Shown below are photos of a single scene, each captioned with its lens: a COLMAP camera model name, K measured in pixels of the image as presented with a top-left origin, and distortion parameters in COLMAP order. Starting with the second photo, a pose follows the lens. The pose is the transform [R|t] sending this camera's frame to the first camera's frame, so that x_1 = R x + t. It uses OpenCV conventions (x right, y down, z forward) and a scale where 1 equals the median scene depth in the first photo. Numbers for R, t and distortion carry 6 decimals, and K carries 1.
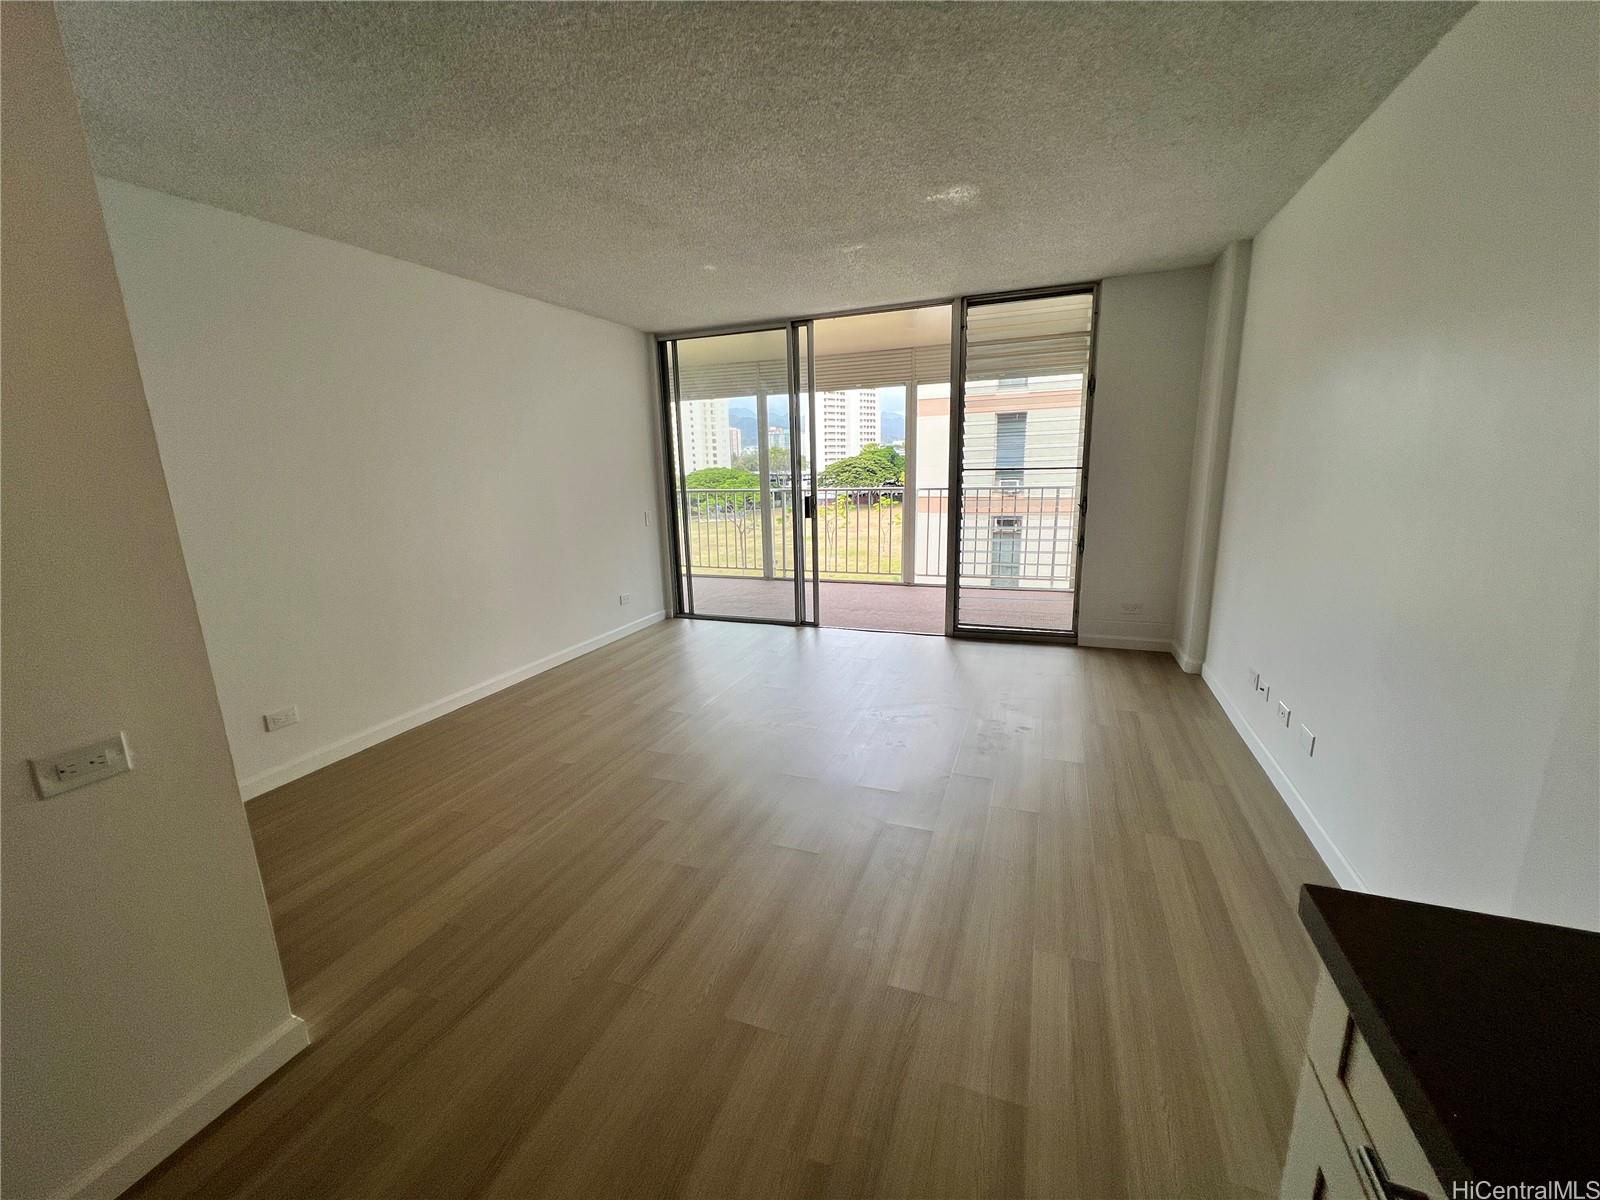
lens RADIAL K [[644.0, 0, 798.3], [0, 644.0, 597.6], [0, 0, 1]] dist [-0.005188, 0.002872]
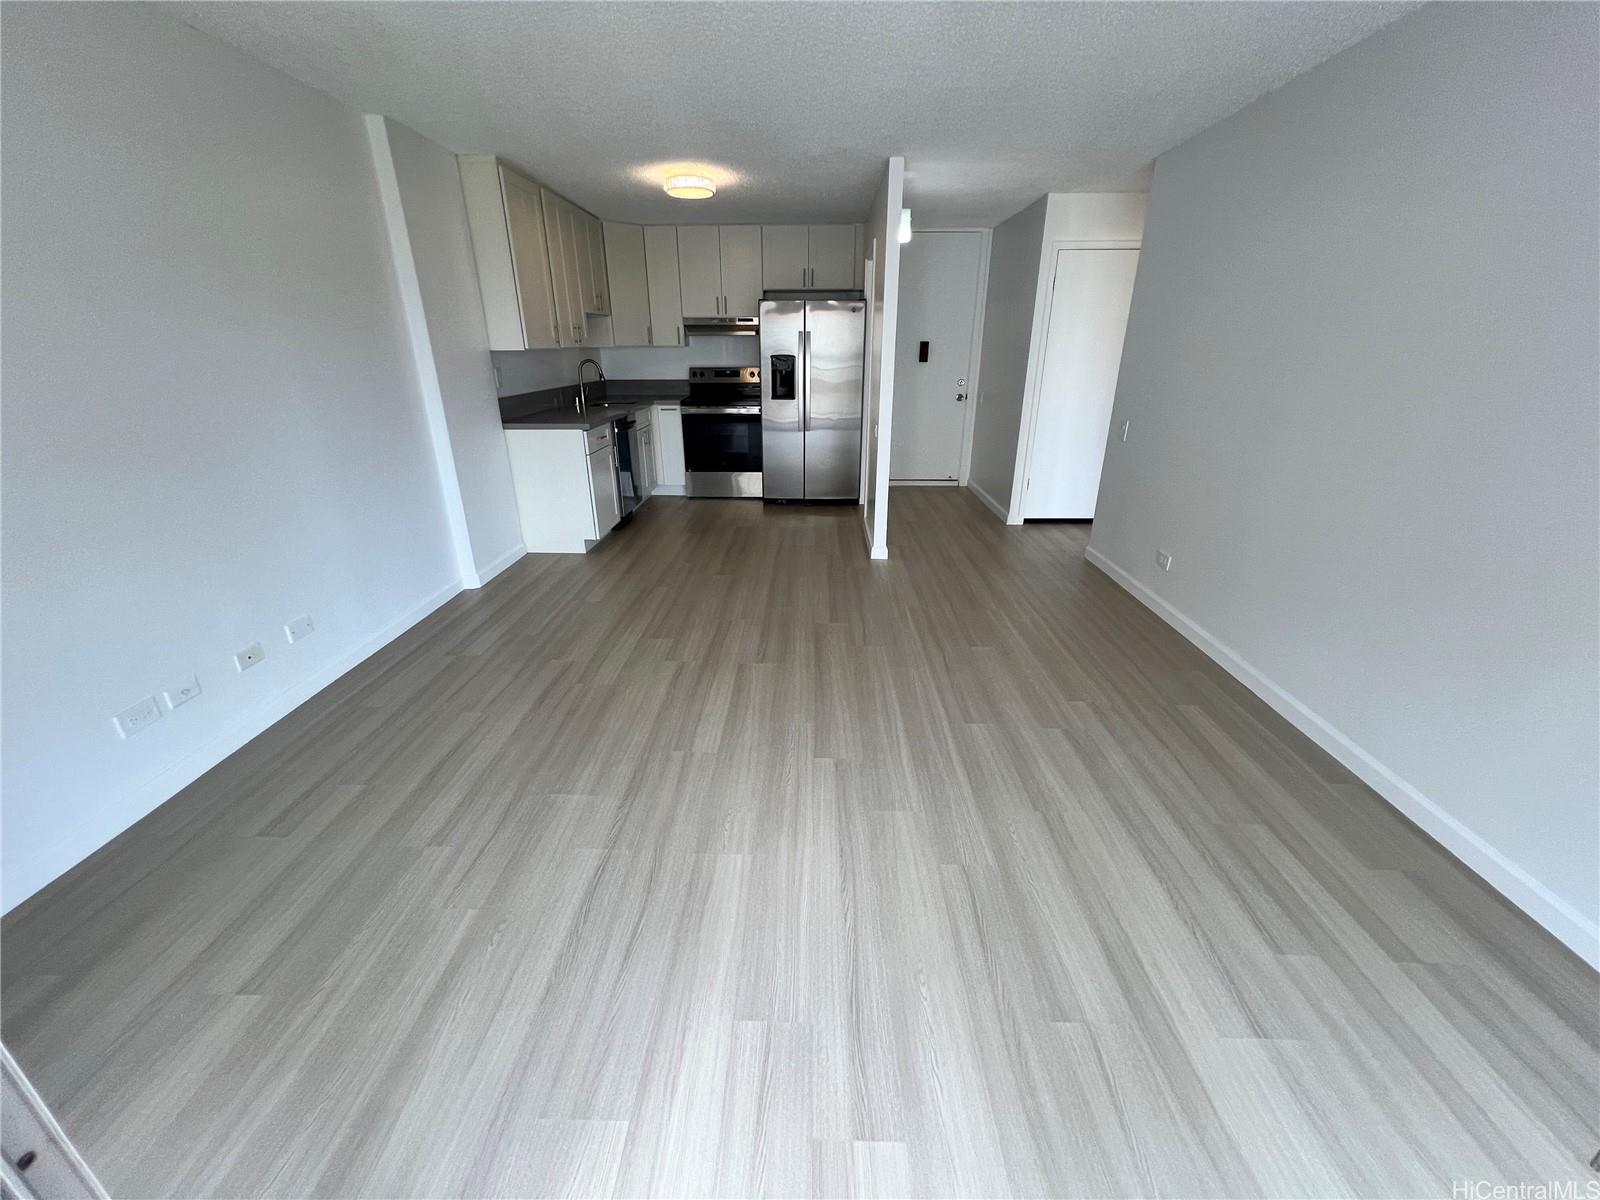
lens RADIAL K [[643.0, 0, 796.9], [0, 643.0, 598.3], [0, 0, 1]] dist [-0.000320, 0.000079]
pose [[-0.942195, 0.156941, -0.296038, 0.183301], [-0.039603, 0.825170, 0.563495, -0.323876], [0.332717, 0.542646, -0.771255, 1.367455]]
